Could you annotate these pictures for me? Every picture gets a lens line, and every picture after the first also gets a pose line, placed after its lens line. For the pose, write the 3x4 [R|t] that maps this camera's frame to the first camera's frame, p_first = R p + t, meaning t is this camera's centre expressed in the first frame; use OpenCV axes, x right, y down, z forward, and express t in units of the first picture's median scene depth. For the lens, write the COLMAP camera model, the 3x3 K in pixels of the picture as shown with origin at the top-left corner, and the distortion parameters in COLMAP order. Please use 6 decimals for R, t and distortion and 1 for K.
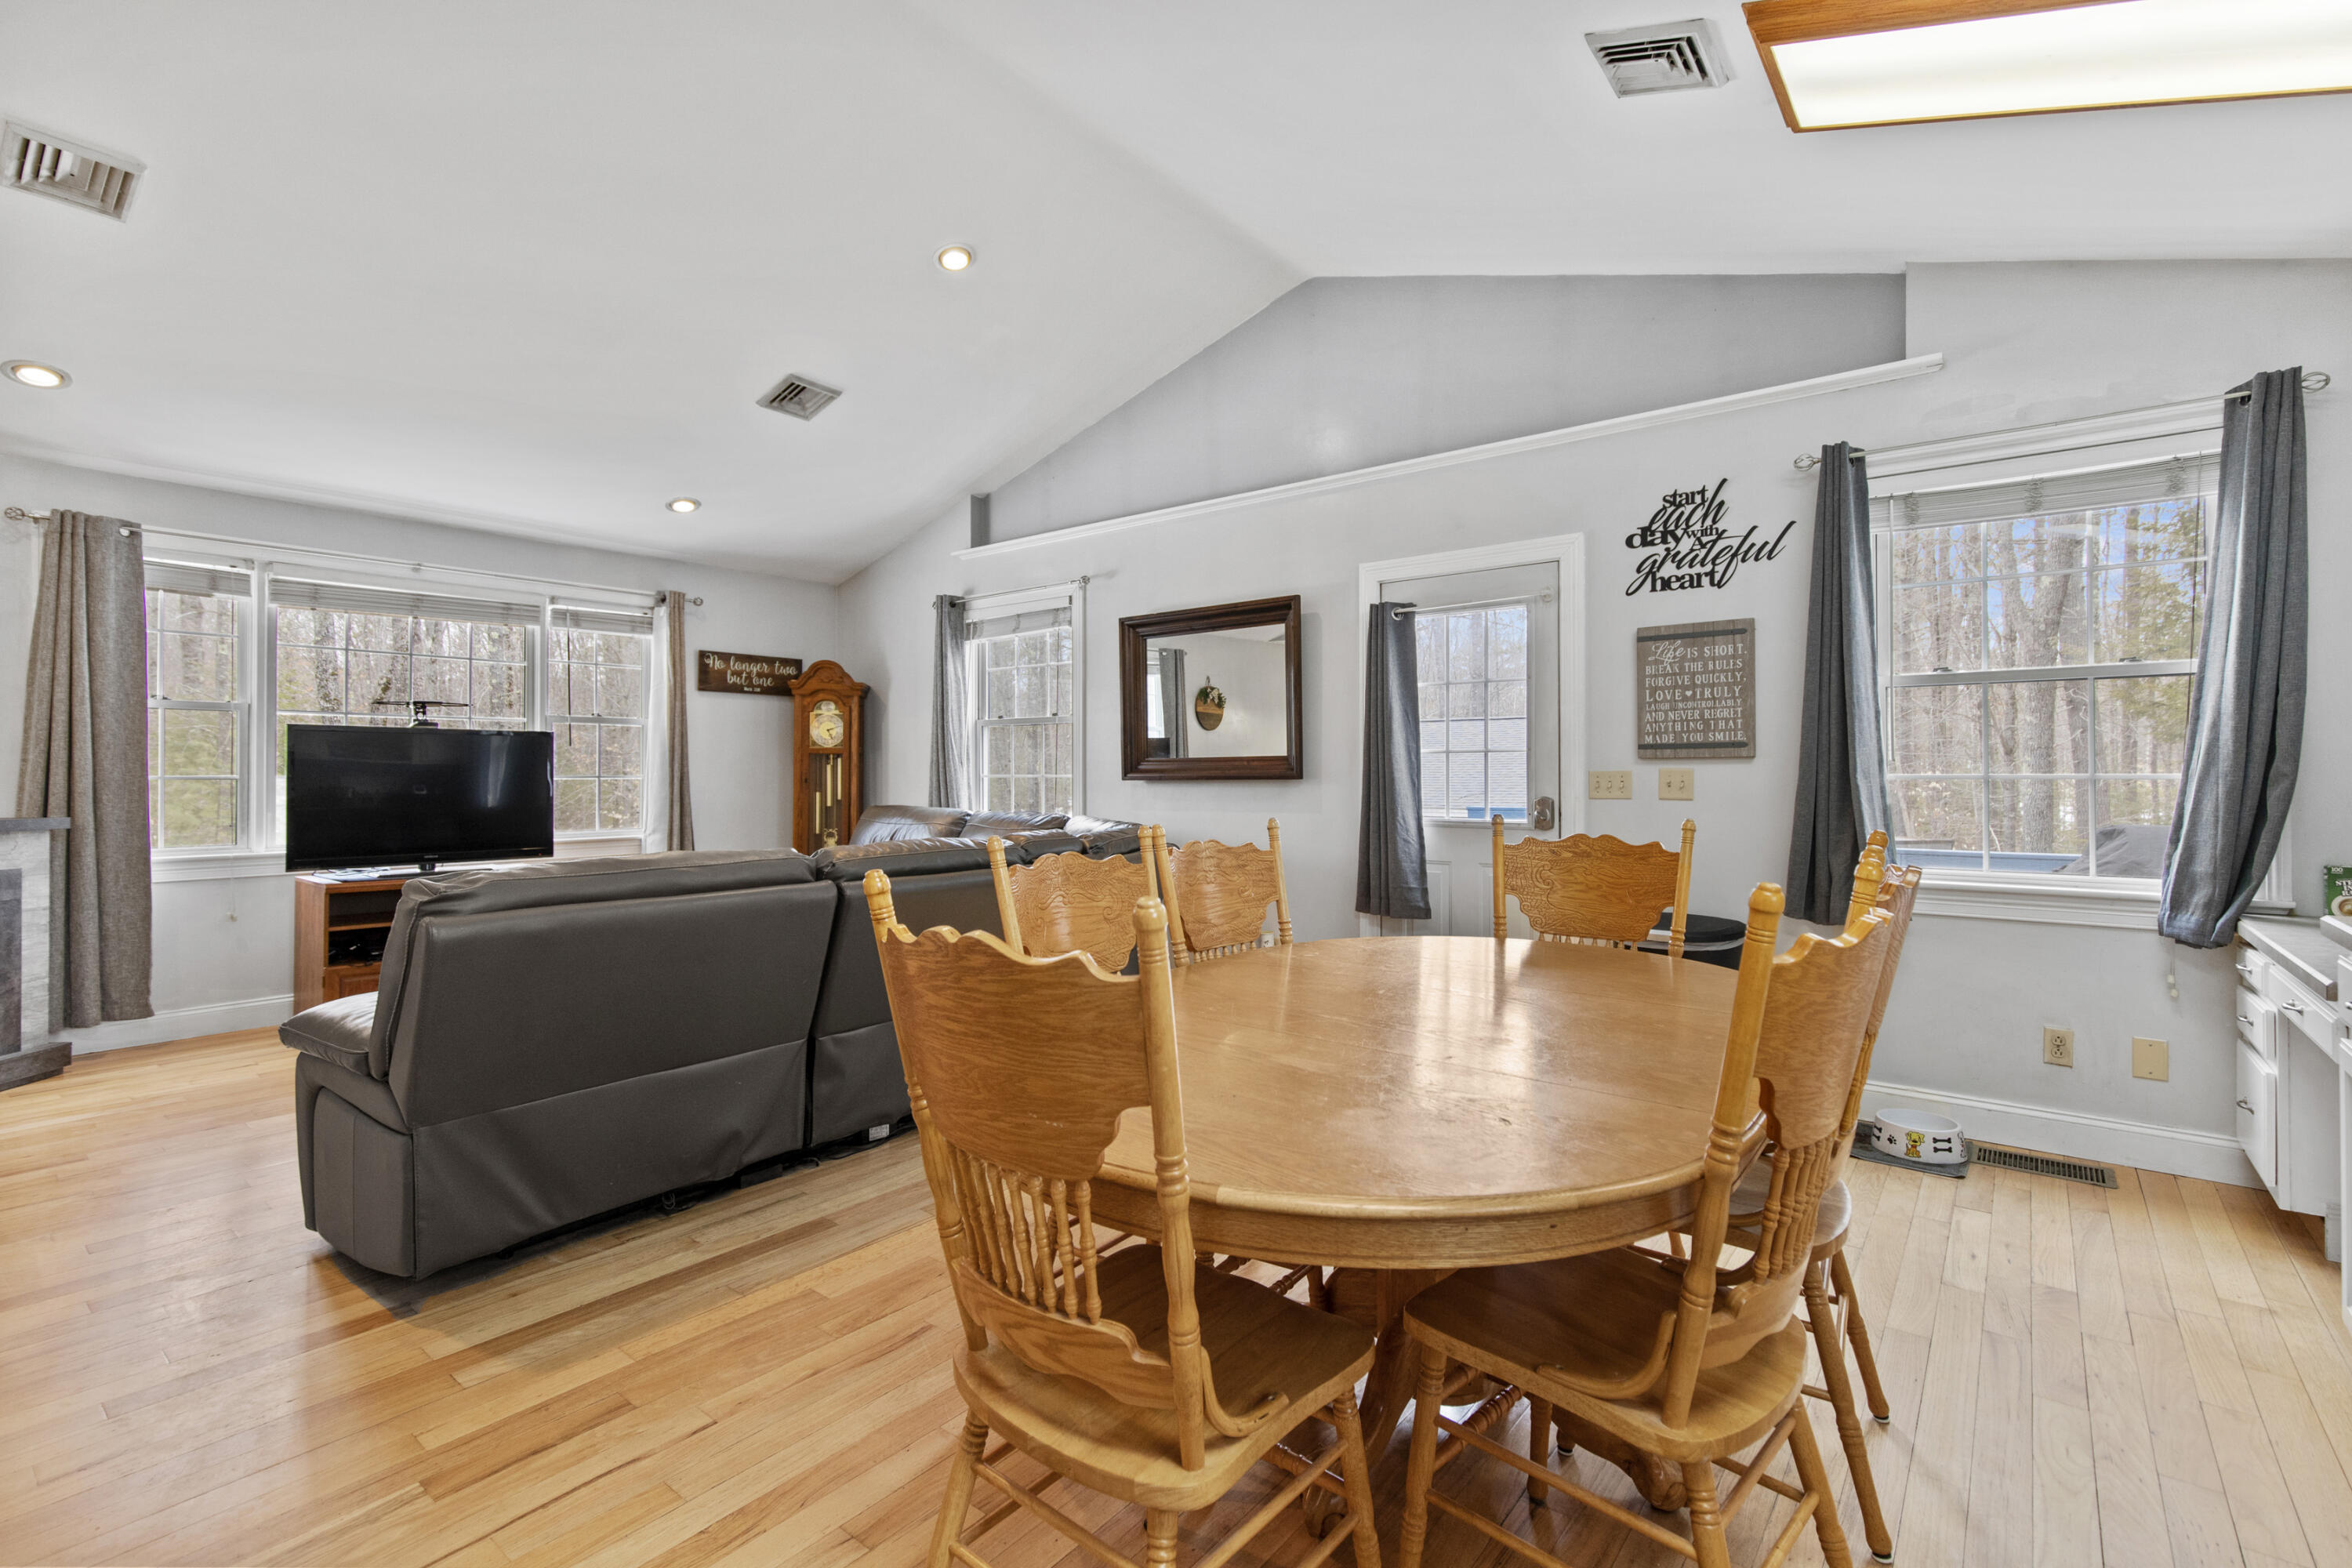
lens RADIAL K [[1038.1, 0, 1185.1], [0, 1038.1, 771.0], [0, 0, 1]] dist [0.001341, -0.000672]
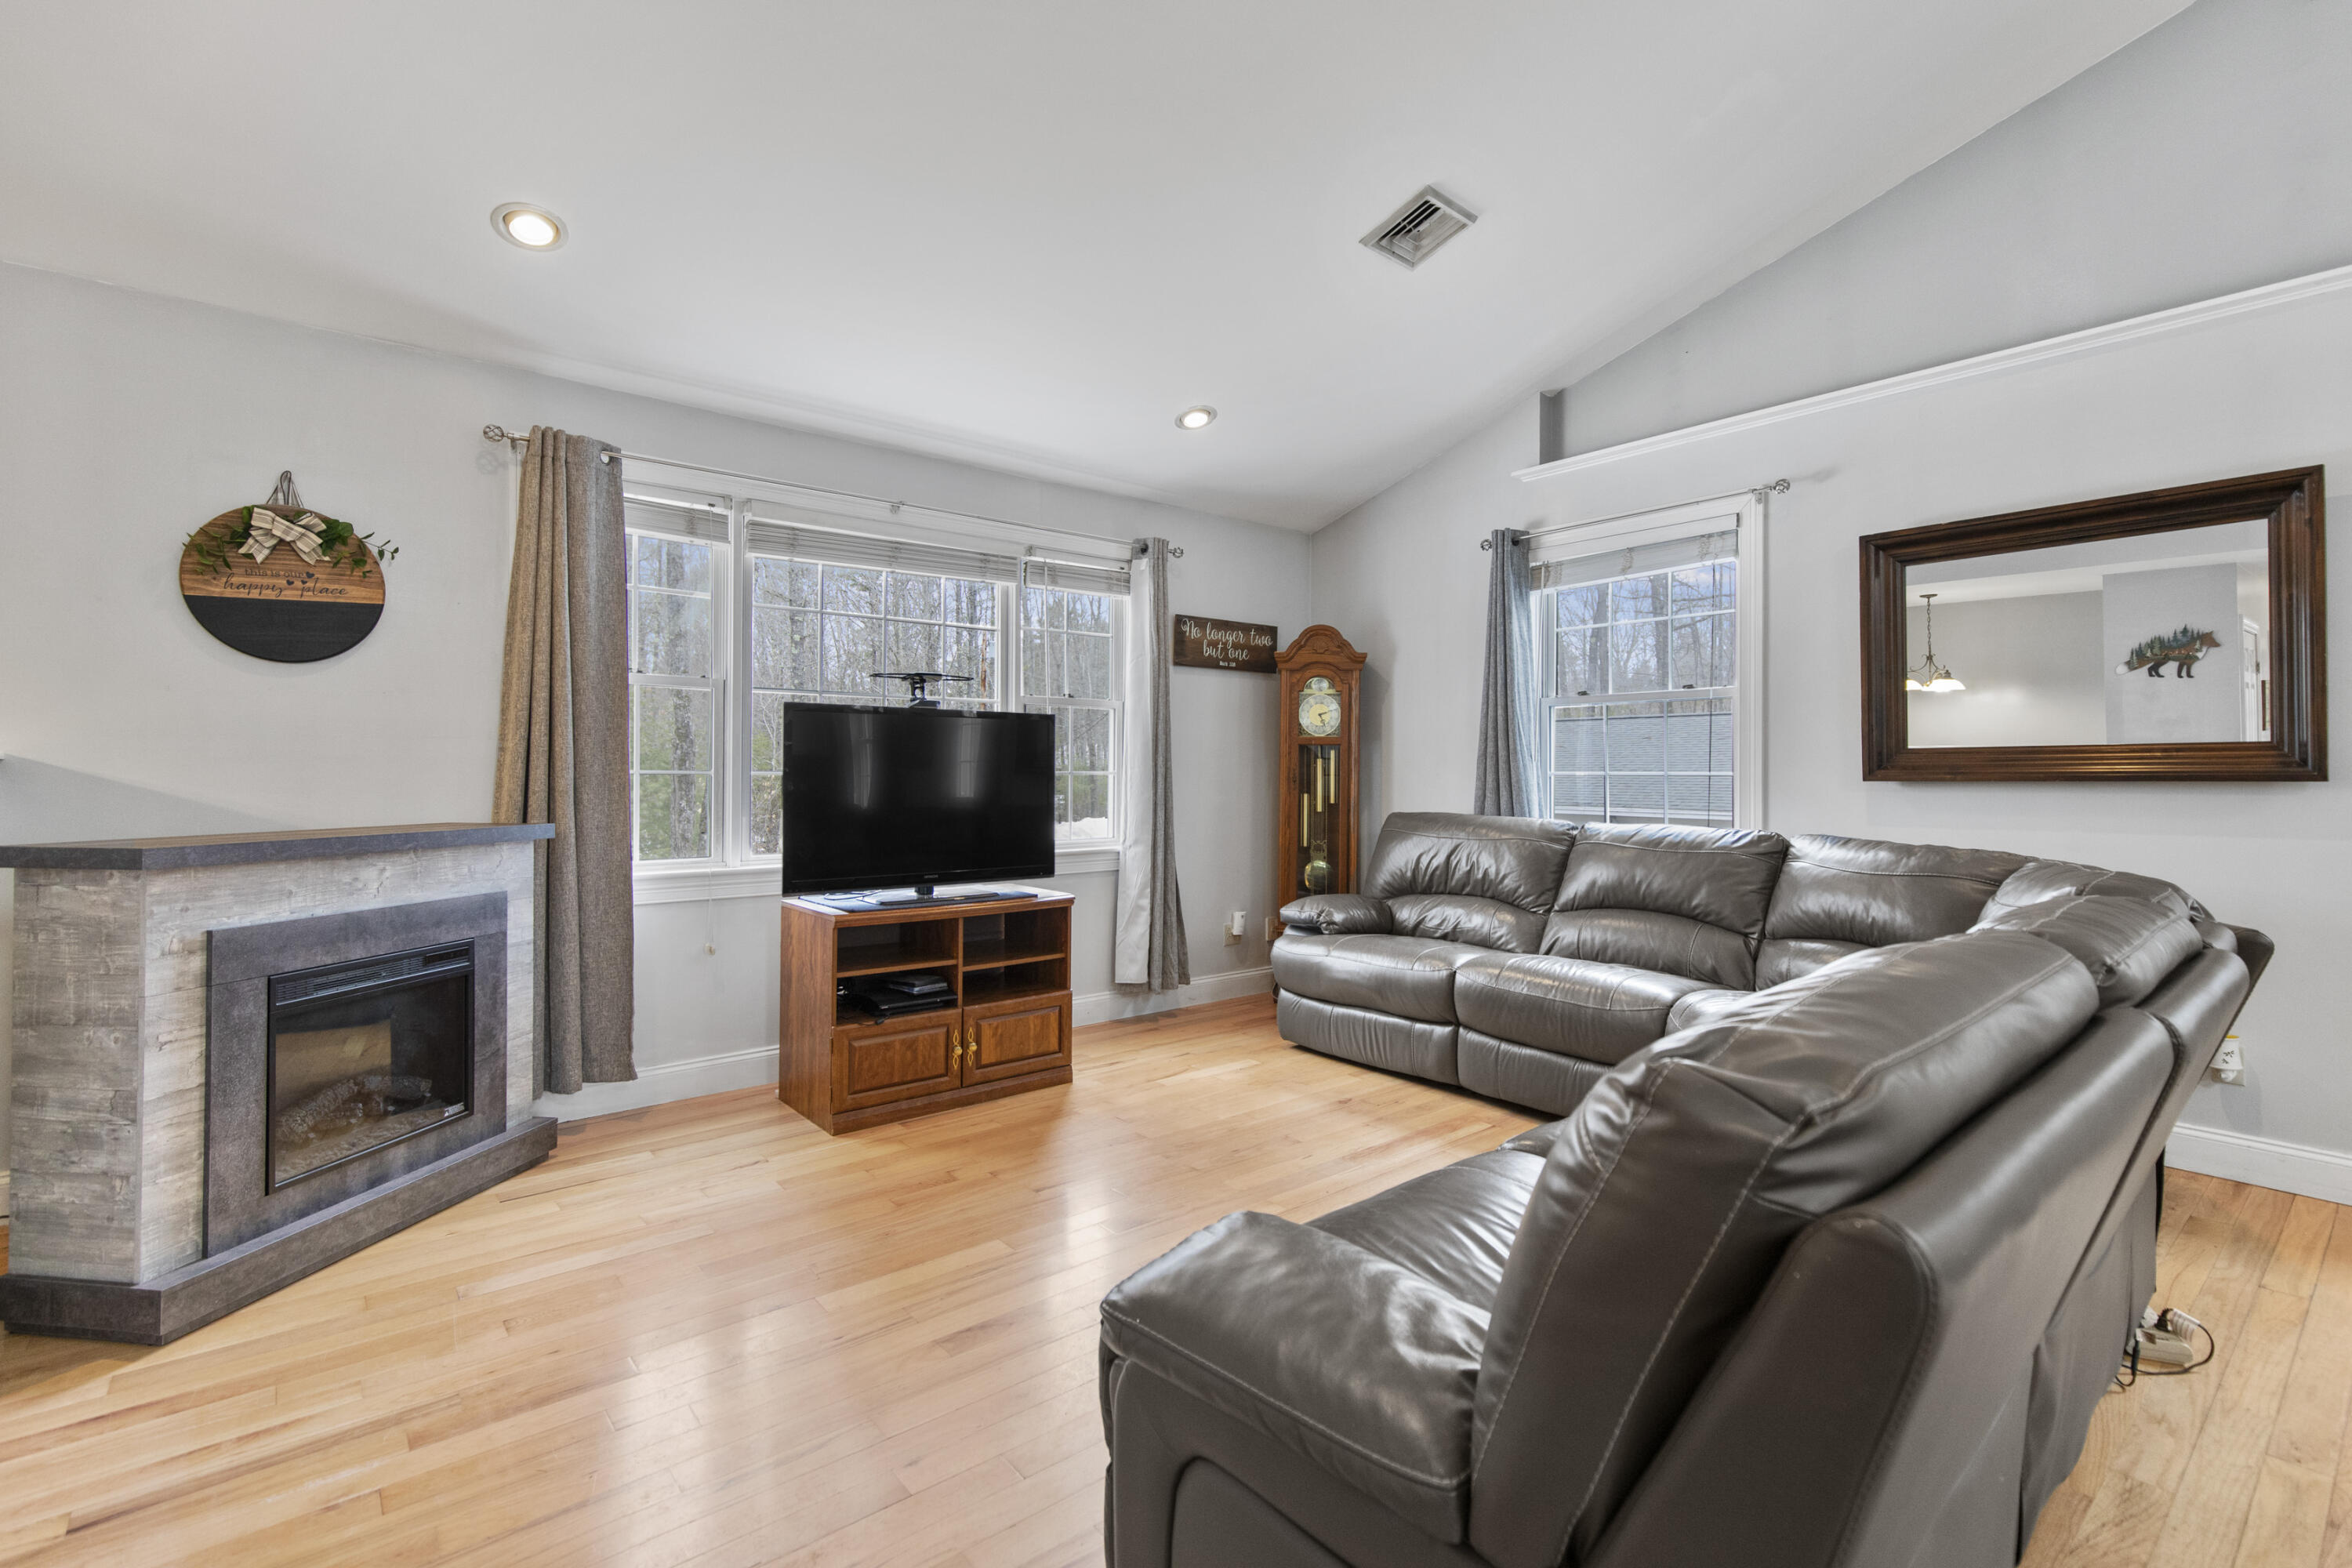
lens RADIAL K [[1038.1, 0, 1175.9], [0, 1038.1, 773.3], [0, 0, 1]] dist [0.001341, -0.000672]
pose [[0.978405, 0.002836, -0.206680, -0.393231], [-0.002271, 0.999993, 0.002971, 0.003632], [0.206687, -0.002437, 0.978404, 0.290300]]
